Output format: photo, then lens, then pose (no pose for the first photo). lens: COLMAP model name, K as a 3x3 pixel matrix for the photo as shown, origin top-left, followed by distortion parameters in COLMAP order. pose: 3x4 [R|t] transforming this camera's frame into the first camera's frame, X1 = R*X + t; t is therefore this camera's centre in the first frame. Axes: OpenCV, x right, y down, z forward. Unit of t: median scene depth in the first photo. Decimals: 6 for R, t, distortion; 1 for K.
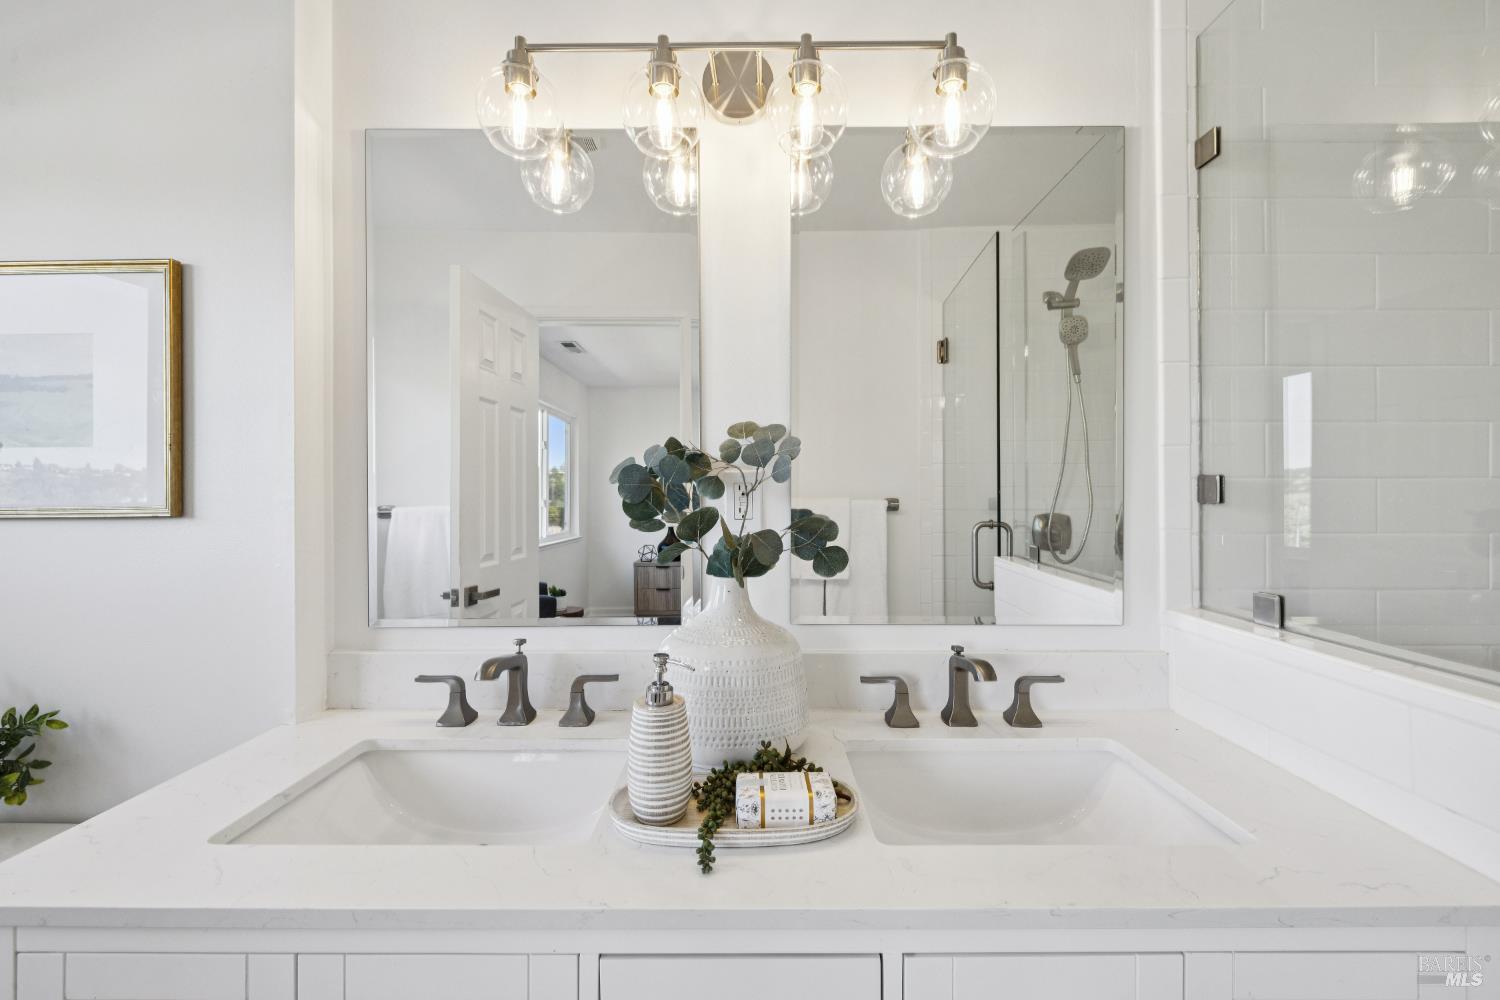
lens RADIAL K [[635.5, 0, 754.7], [0, 635.5, 492.5], [0, 0, 1]] dist [-0.002670, -0.000413]
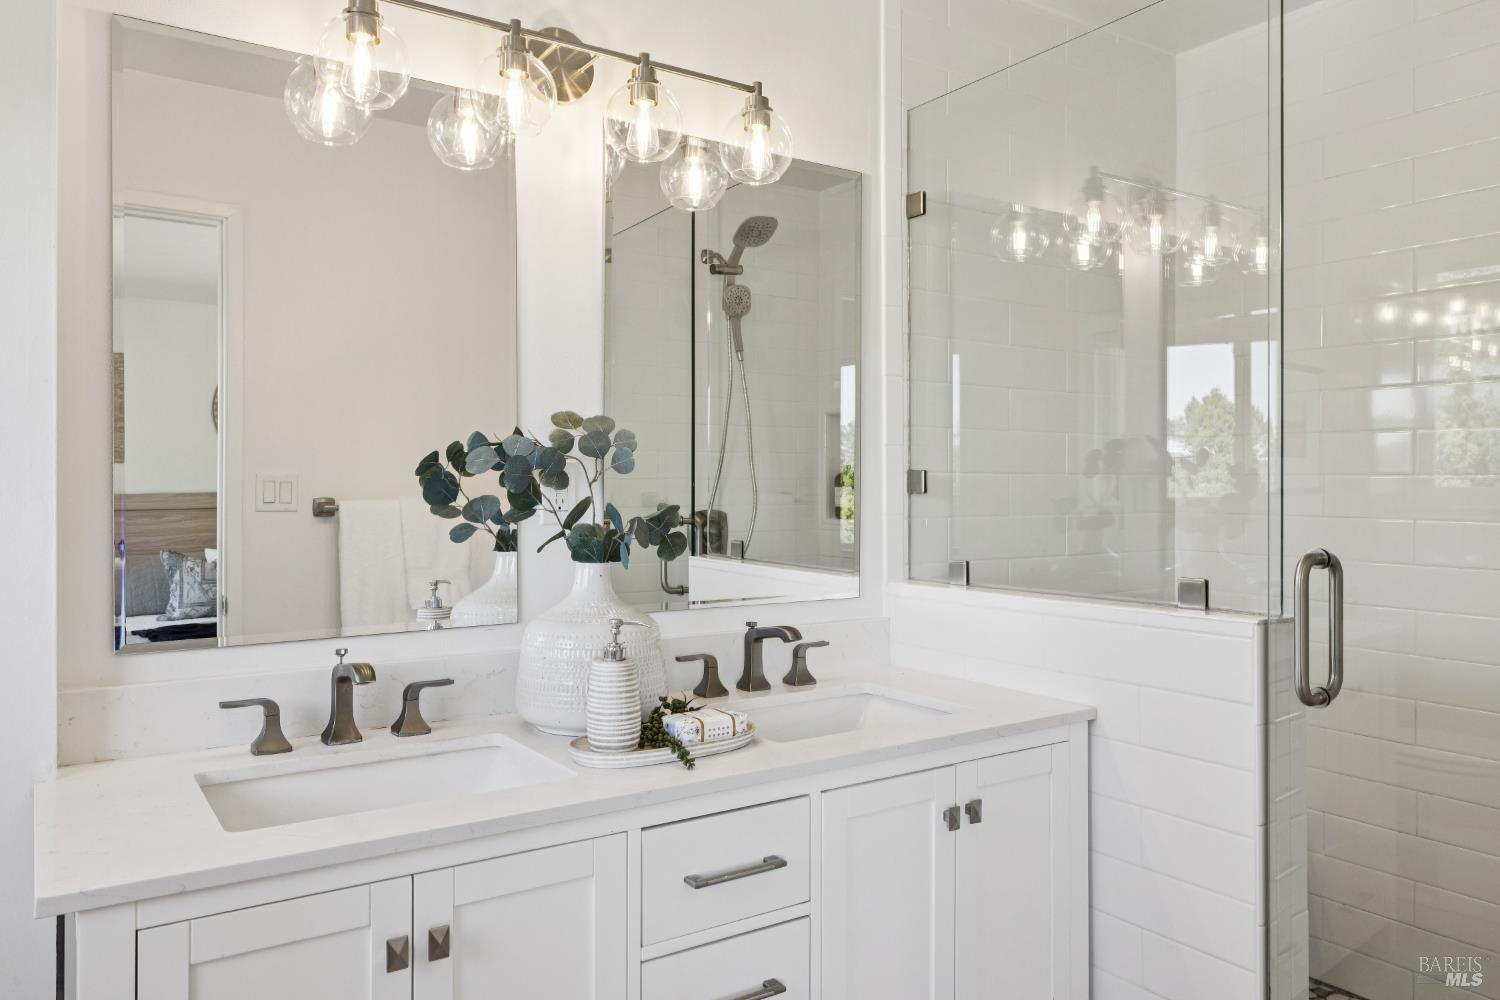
lens RADIAL K [[1067.3, 0, 750.0], [0, 1067.3, 500.0], [0, 0, 1]] dist [-0.042458, -0.001591]
pose [[0.826167, -0.005328, 0.563401, -0.726100], [-0.001714, 0.999927, 0.011970, 0.005875], [-0.563423, -0.010854, 0.826097, -0.535481]]
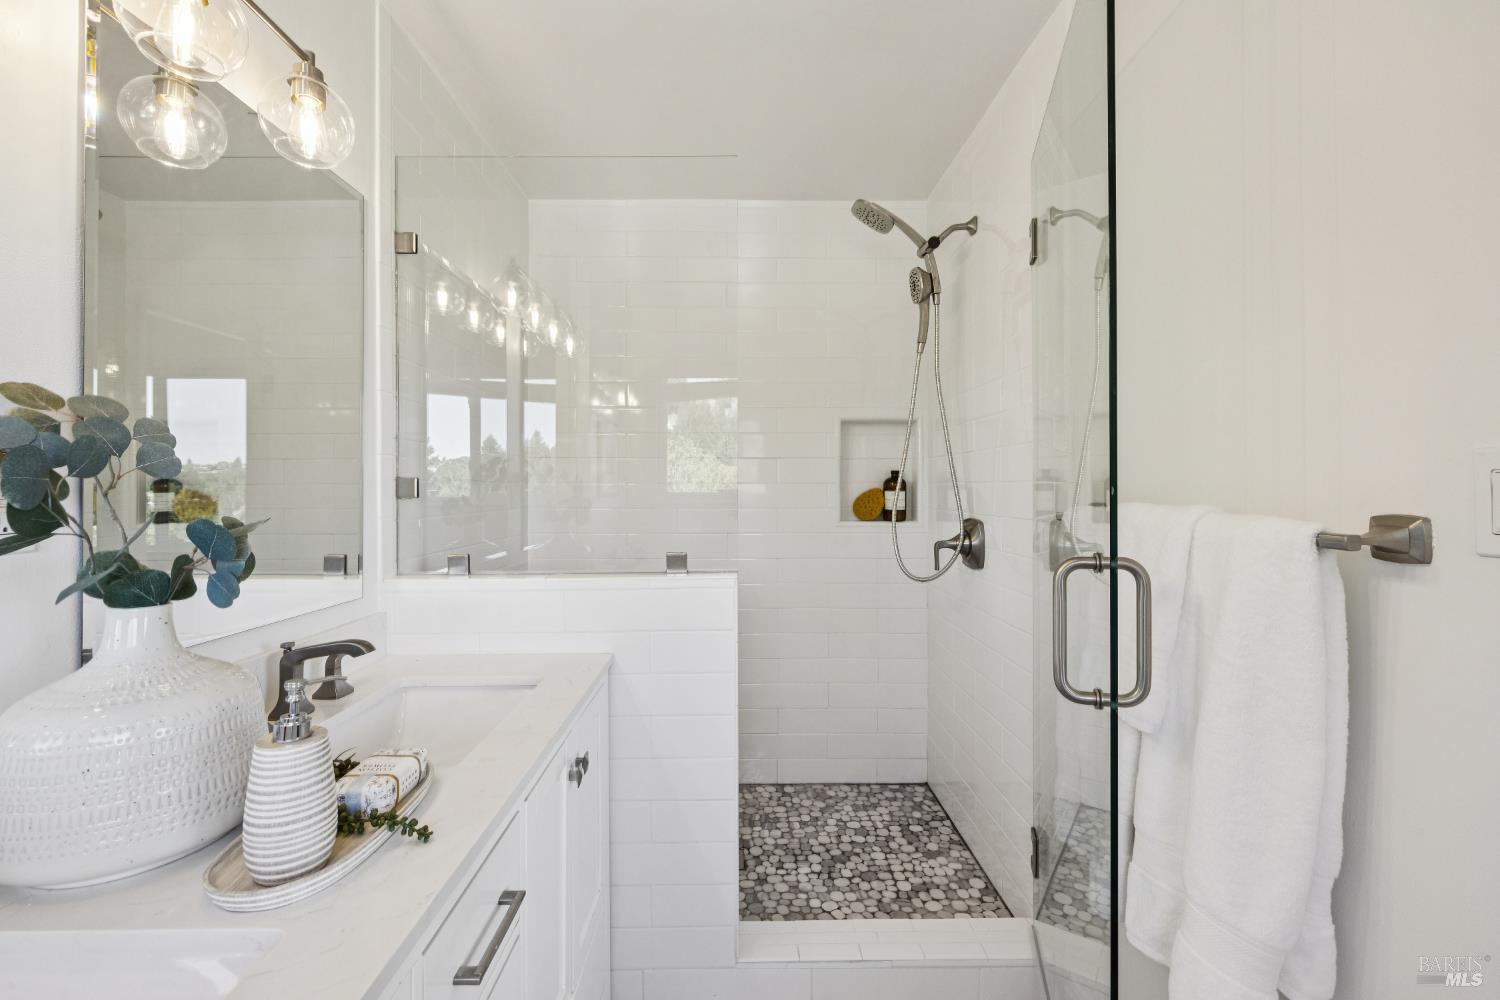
lens RADIAL K [[624.0, 0, 747.5], [0, 624.0, 490.2], [0, 0, 1]] dist [0.000883, 0.000042]
pose [[-0.026818, -0.001320, 0.999639, -0.684593], [0.002923, 0.999995, 0.001399, 0.000096], [-0.999636, 0.002959, -0.026814, 0.288591]]
